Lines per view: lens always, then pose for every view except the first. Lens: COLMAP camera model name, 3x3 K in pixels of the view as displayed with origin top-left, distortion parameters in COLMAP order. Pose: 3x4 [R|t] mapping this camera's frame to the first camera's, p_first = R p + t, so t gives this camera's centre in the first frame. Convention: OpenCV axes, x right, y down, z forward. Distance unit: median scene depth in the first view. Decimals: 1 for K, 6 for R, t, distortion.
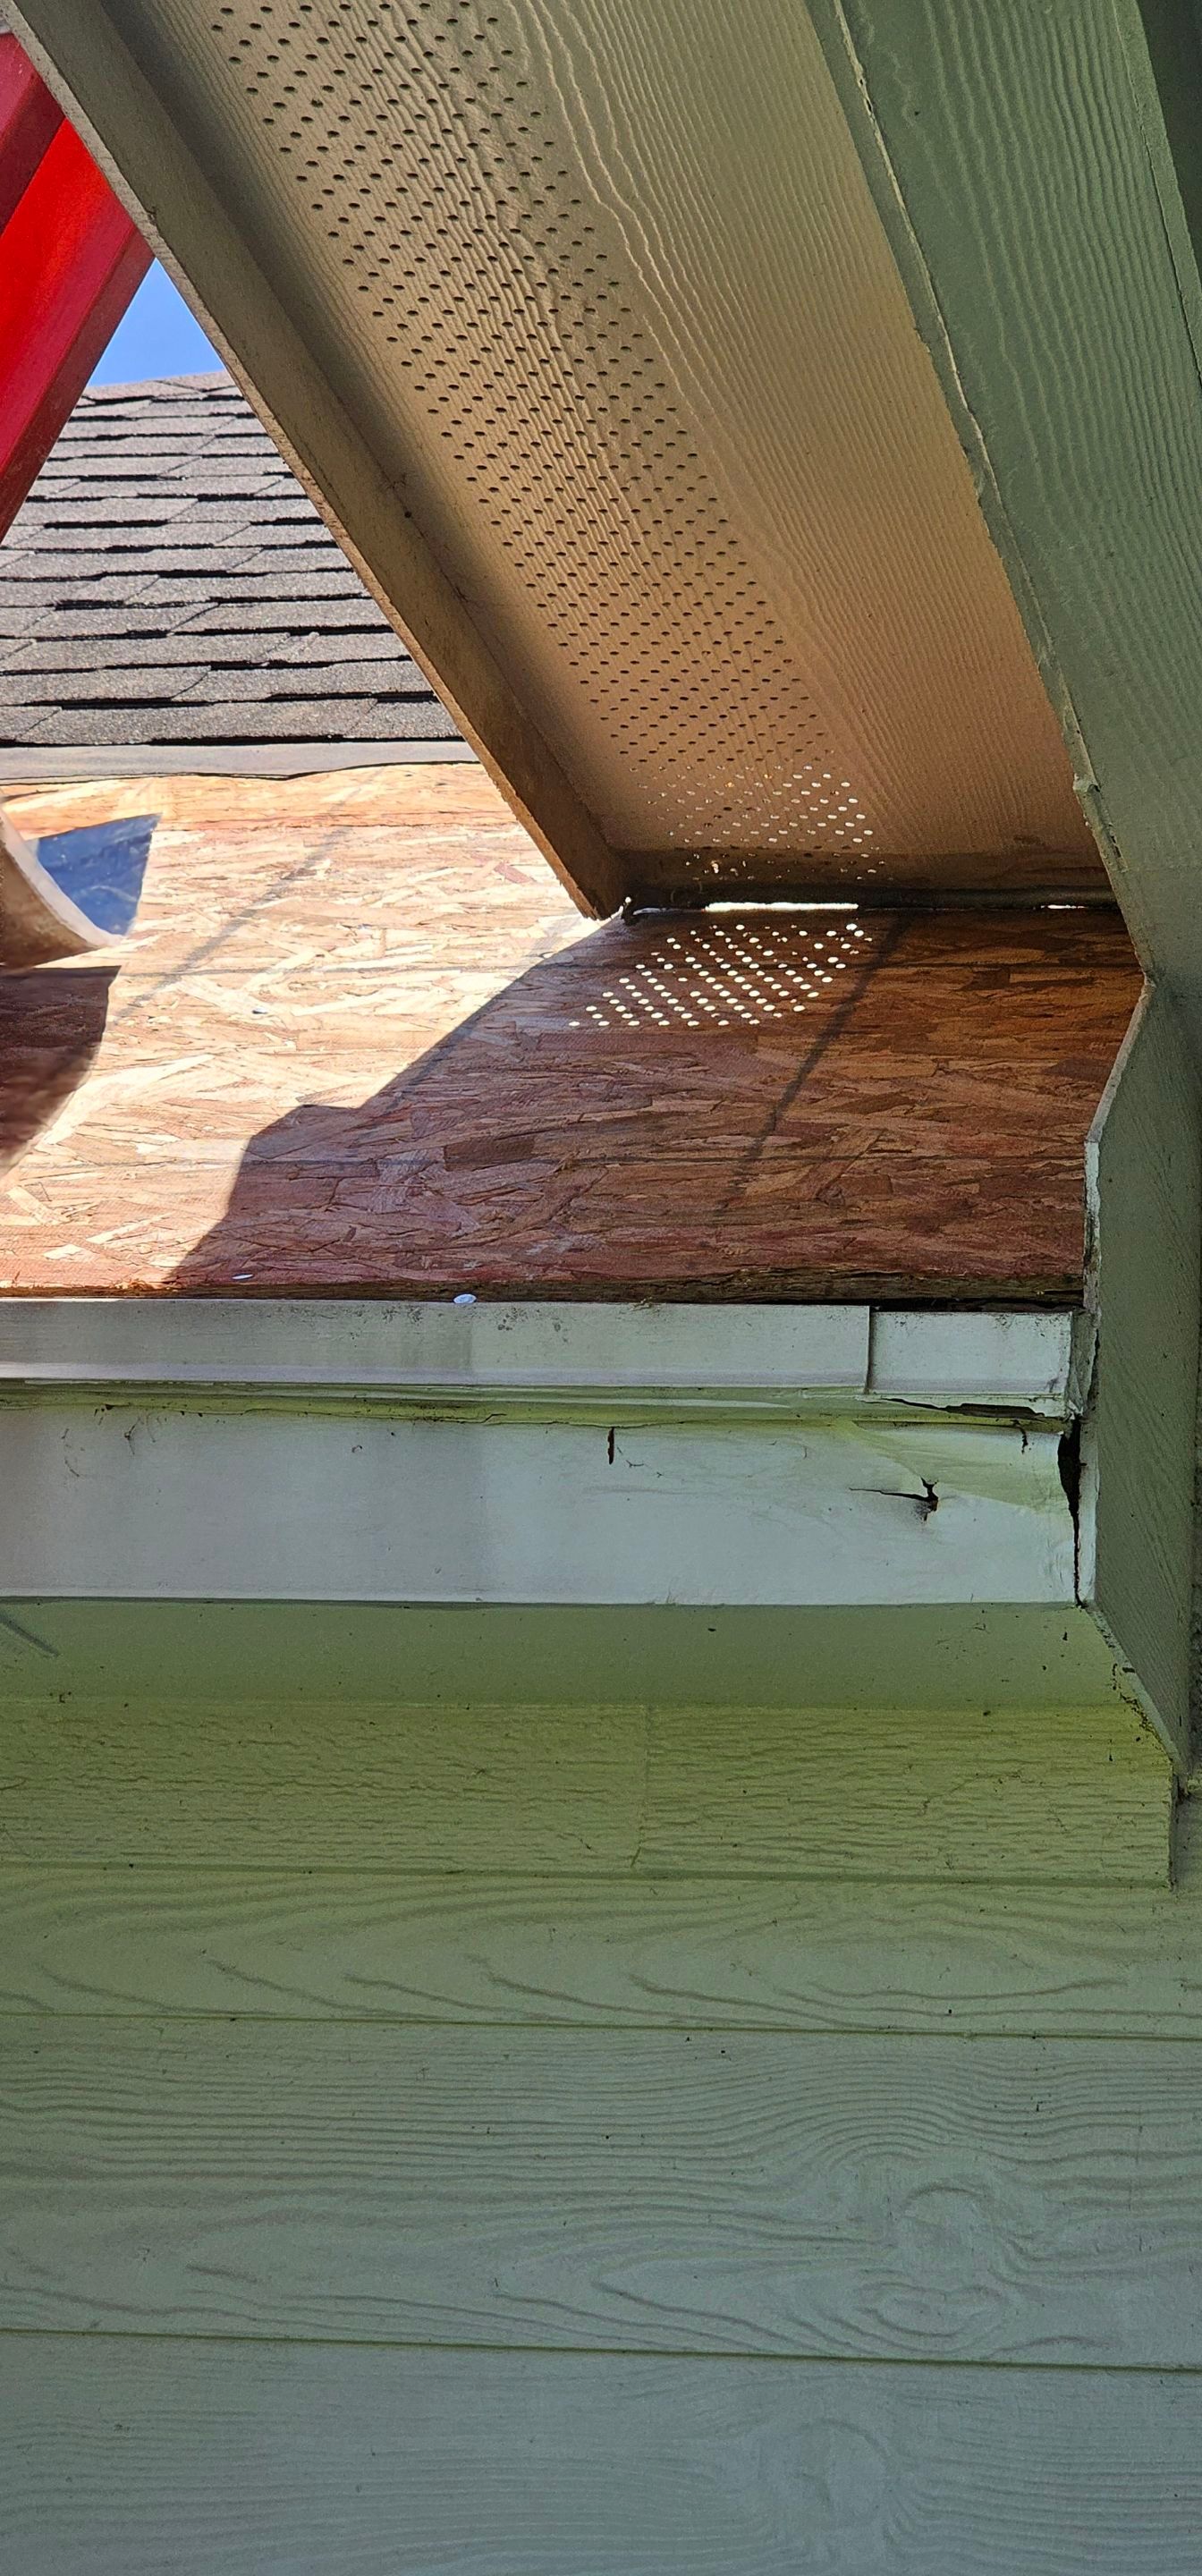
lens RADIAL K [[4909.8, 0, 662.4], [0, 4909.8, 1282.5], [0, 0, 1]] dist [-0.318691, 3.565762]
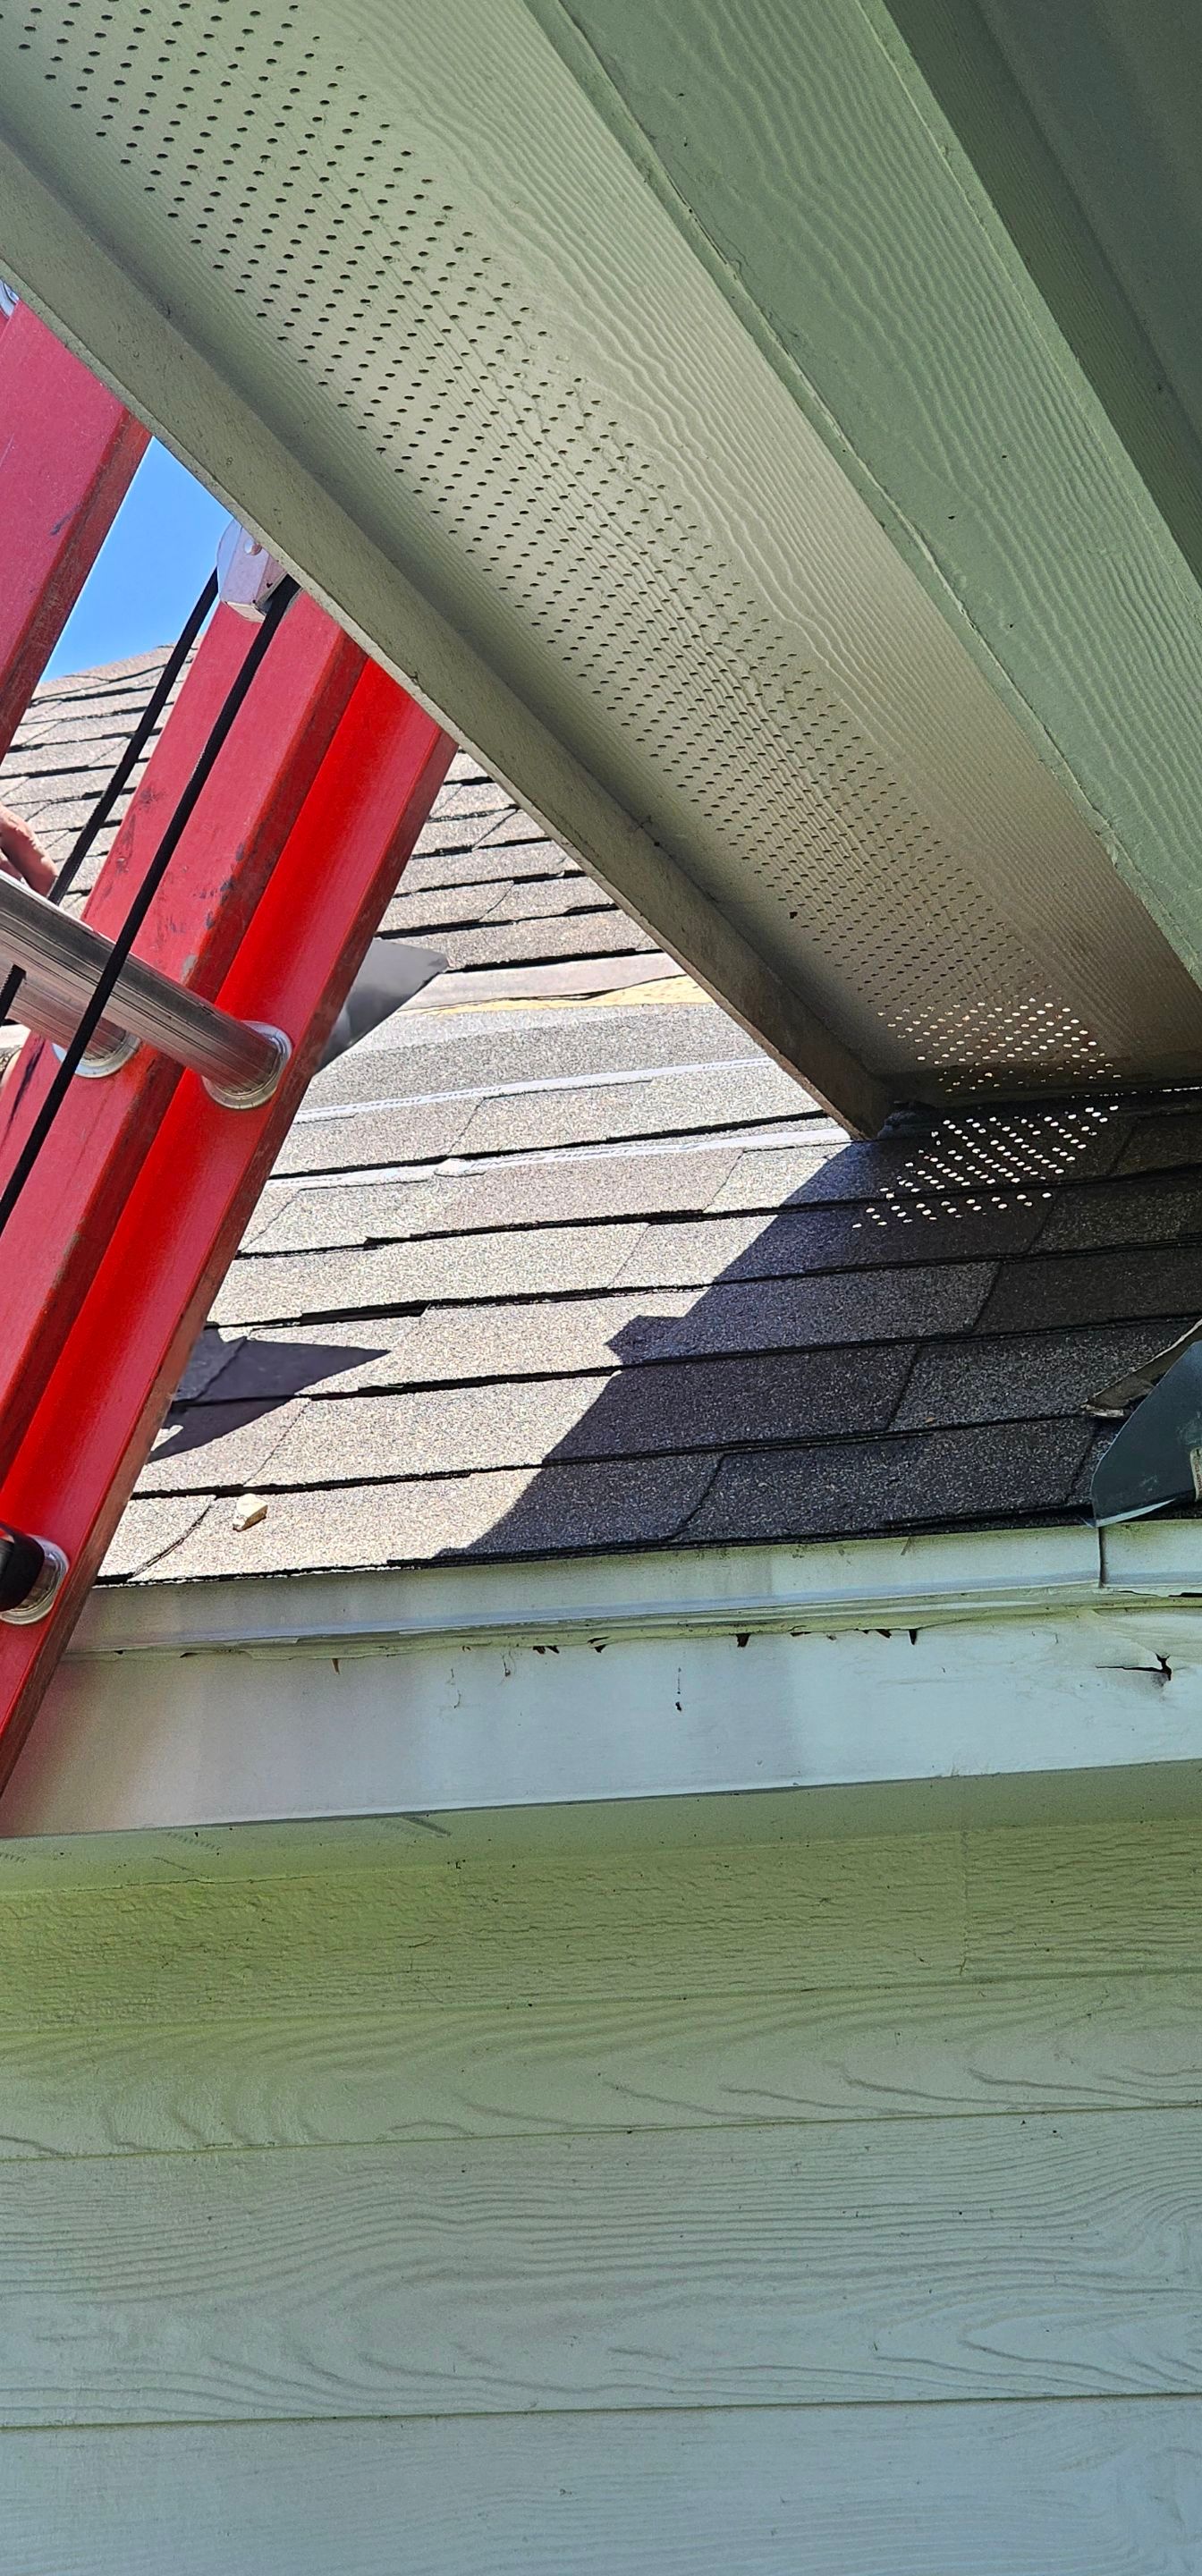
lens RADIAL K [[4943.4, 0, 523.1], [0, 4943.4, 1288.5], [0, 0, 1]] dist [0.038495, 0.098942]
pose [[0.990209, -0.090125, -0.106600, 0.030632], [0.091045, 0.995840, 0.003786, -0.055810], [0.105815, -0.013454, 0.994295, -0.169857]]
